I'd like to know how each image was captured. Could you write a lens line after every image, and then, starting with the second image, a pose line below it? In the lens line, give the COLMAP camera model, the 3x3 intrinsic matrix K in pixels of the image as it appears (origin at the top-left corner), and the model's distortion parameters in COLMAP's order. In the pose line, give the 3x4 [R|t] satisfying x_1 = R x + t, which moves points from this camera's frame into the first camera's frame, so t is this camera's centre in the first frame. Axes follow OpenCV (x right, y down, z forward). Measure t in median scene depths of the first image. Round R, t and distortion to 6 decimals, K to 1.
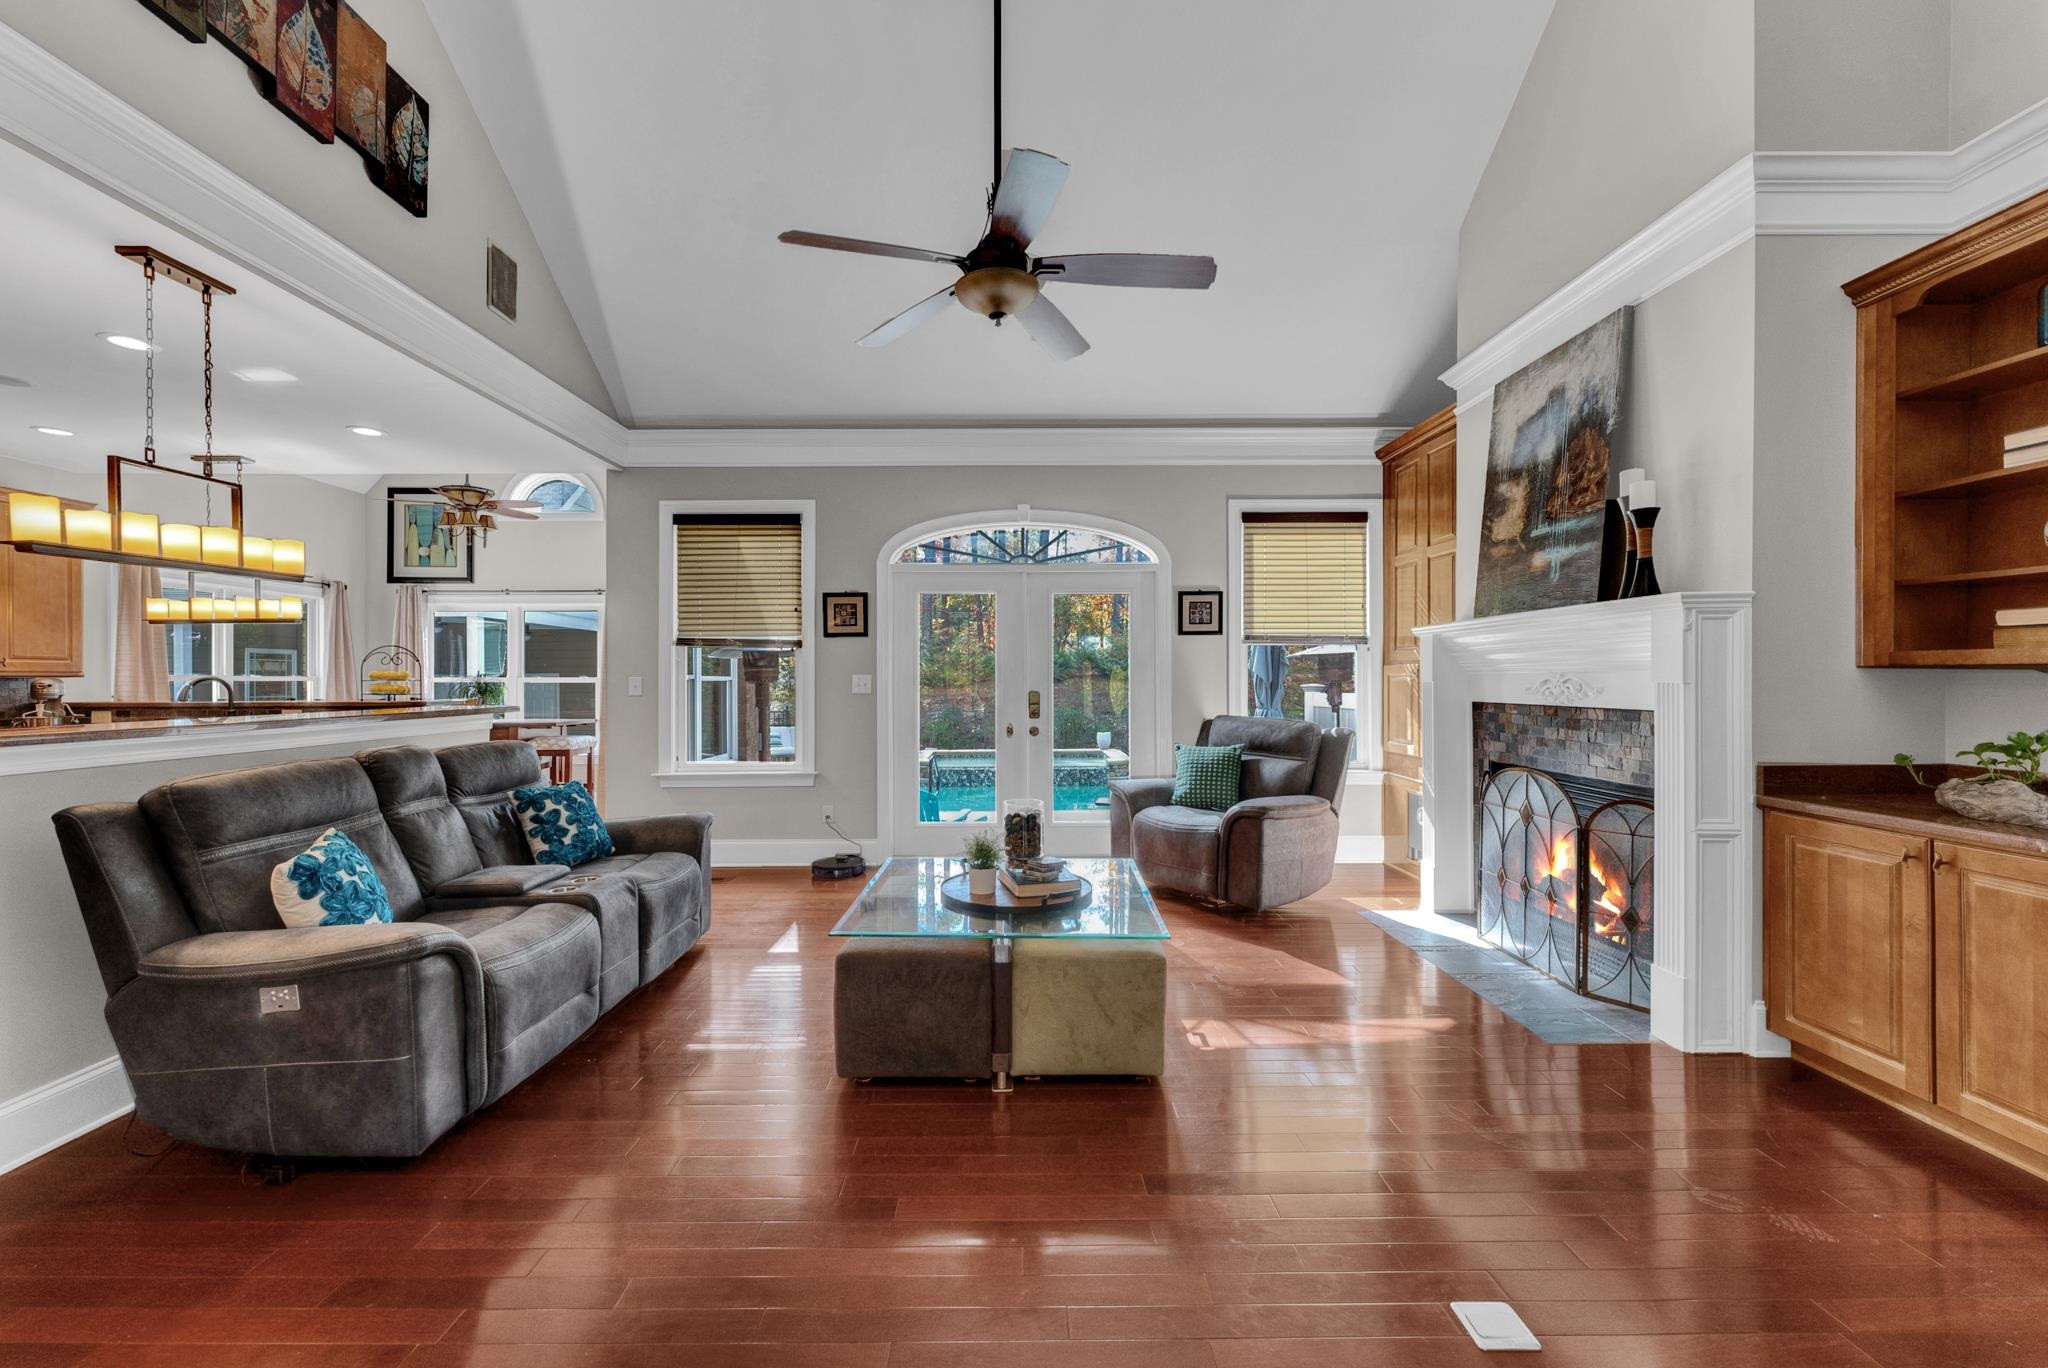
lens RADIAL K [[842.4, 0, 1016.9], [0, 842.4, 677.0], [0, 0, 1]] dist [0.004018, -0.000142]
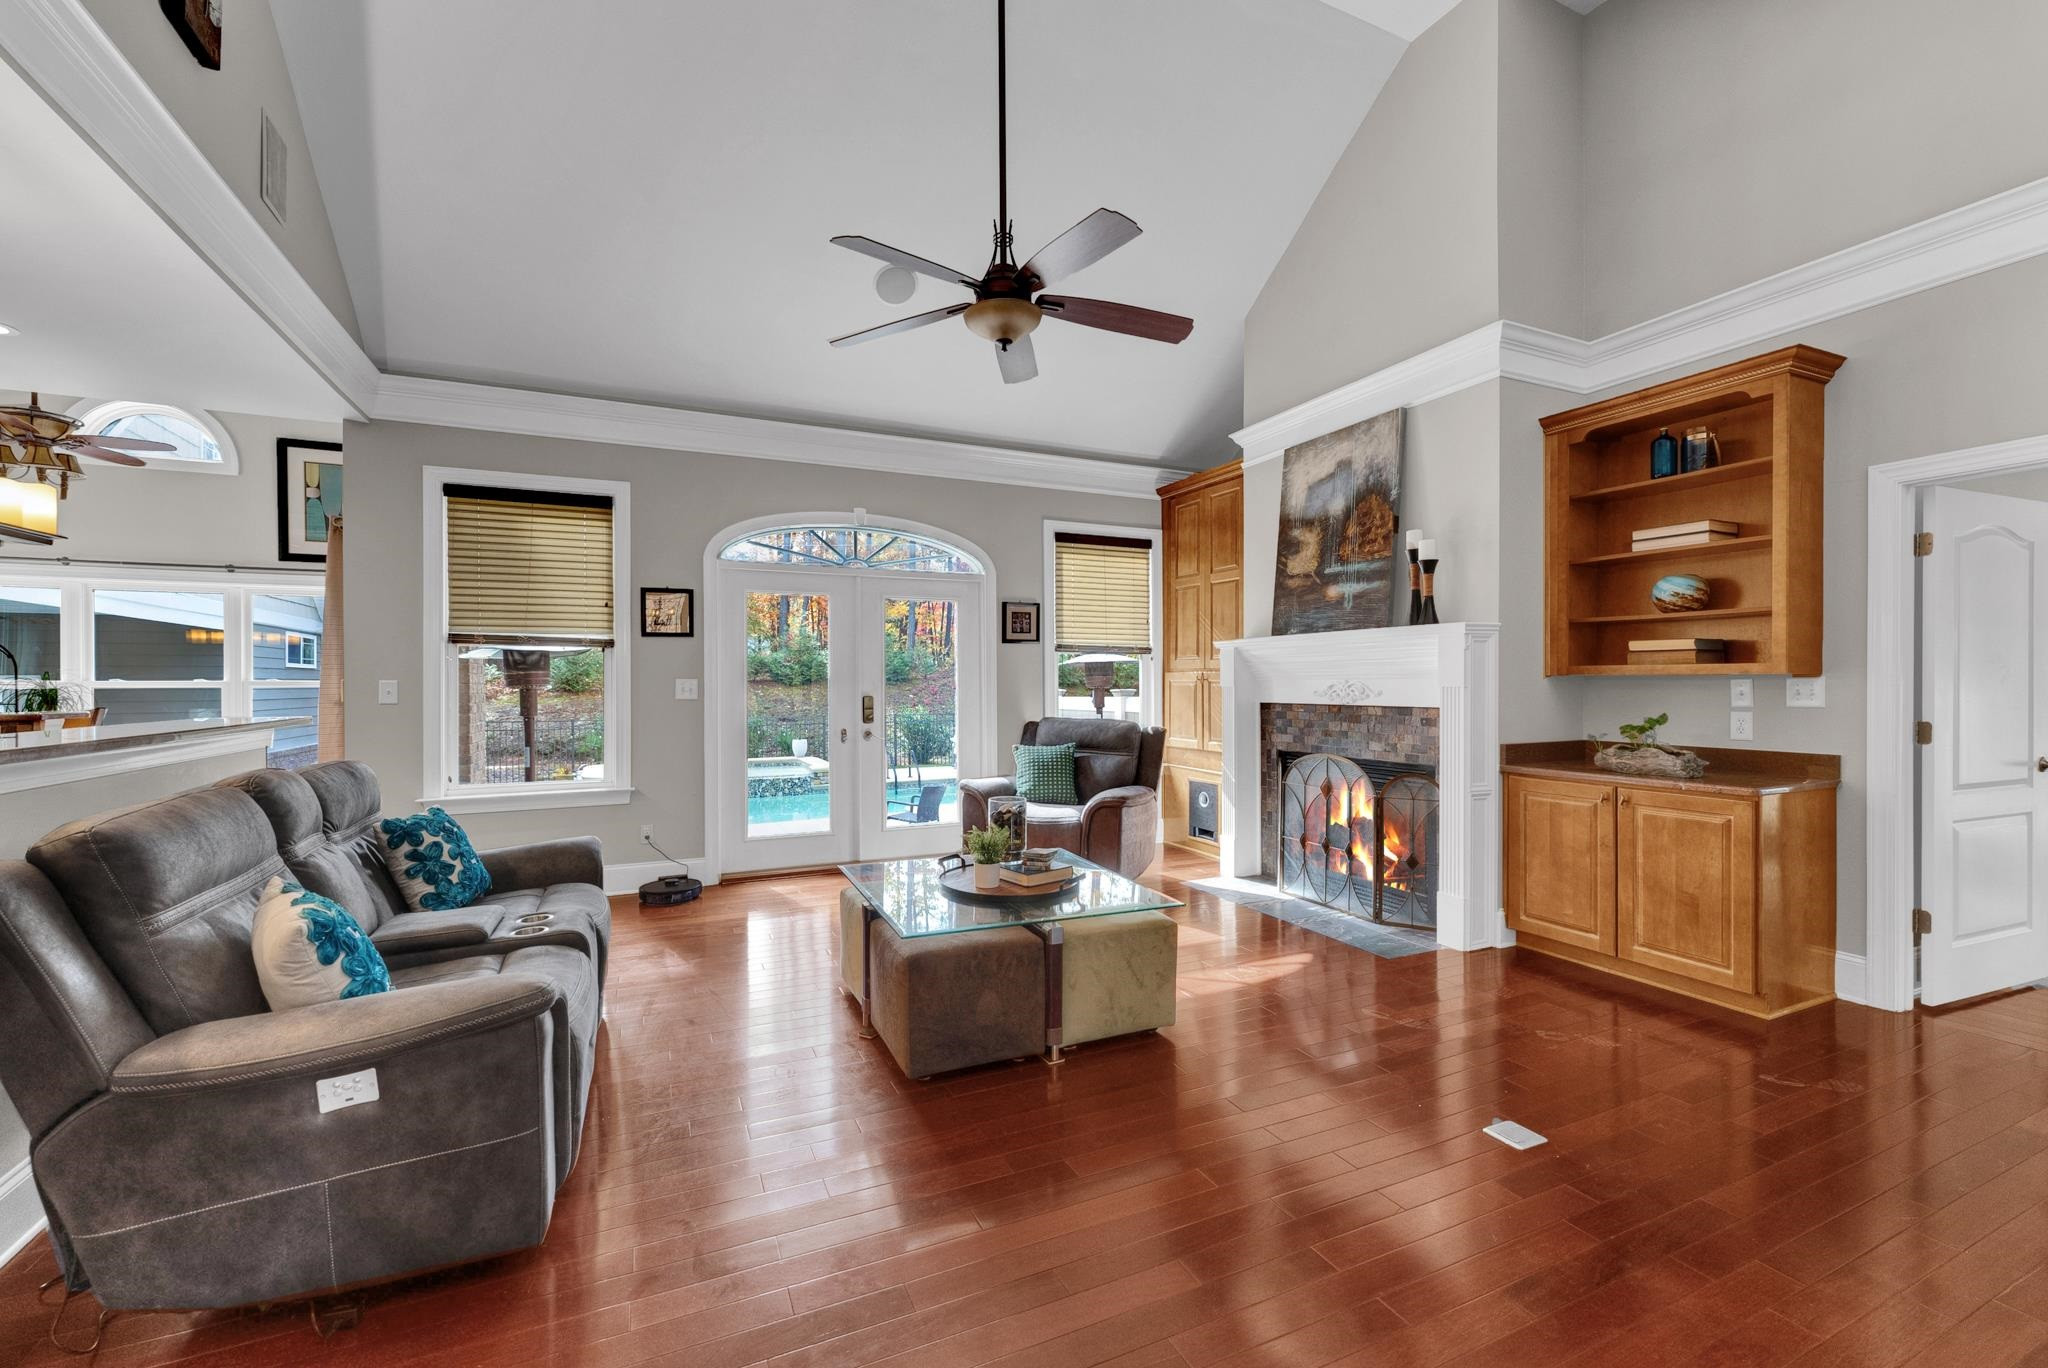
lens RADIAL K [[845.7, 0, 1024.0], [0, 845.7, 684.0], [0, 0, 1]] dist [-0.002854, -0.000065]
pose [[0.908727, 0.002181, 0.417385, -0.353071], [-0.003108, 0.999994, 0.001542, 0.000244], [-0.417379, -0.002699, 0.908729, 0.015423]]
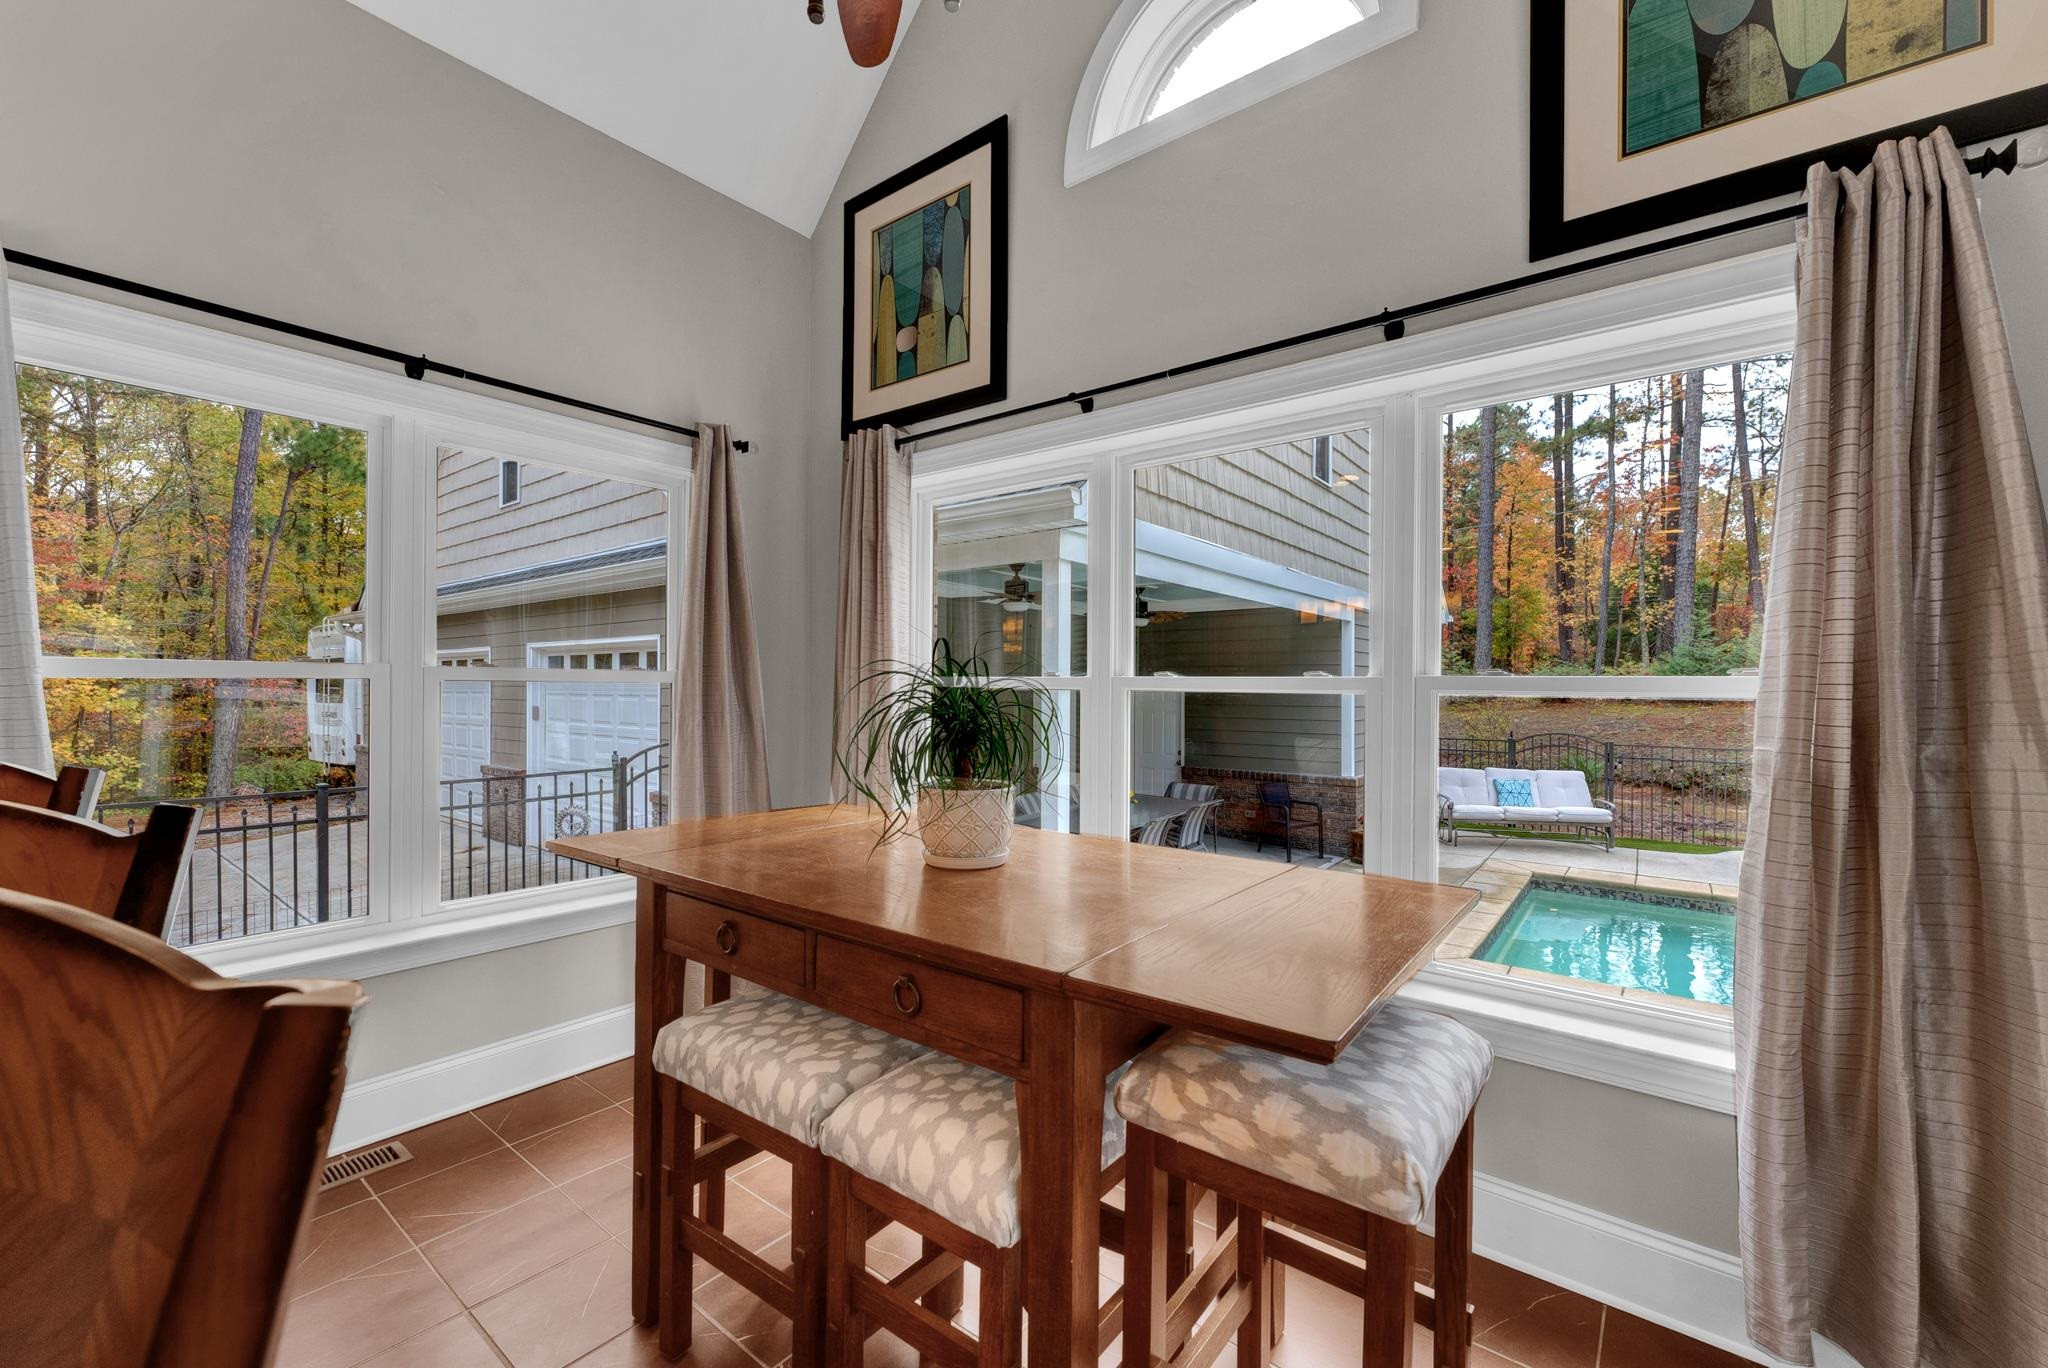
lens RADIAL K [[840.1, 0, 1019.4], [0, 840.1, 685.5], [0, 0, 1]] dist [-0.001394, 0.000106]
pose [[0.780285, 0.006420, -0.625391, -0.936435], [-0.006136, 0.999978, 0.002610, 0.008404], [0.625394, 0.001801, 0.780307, 1.619282]]
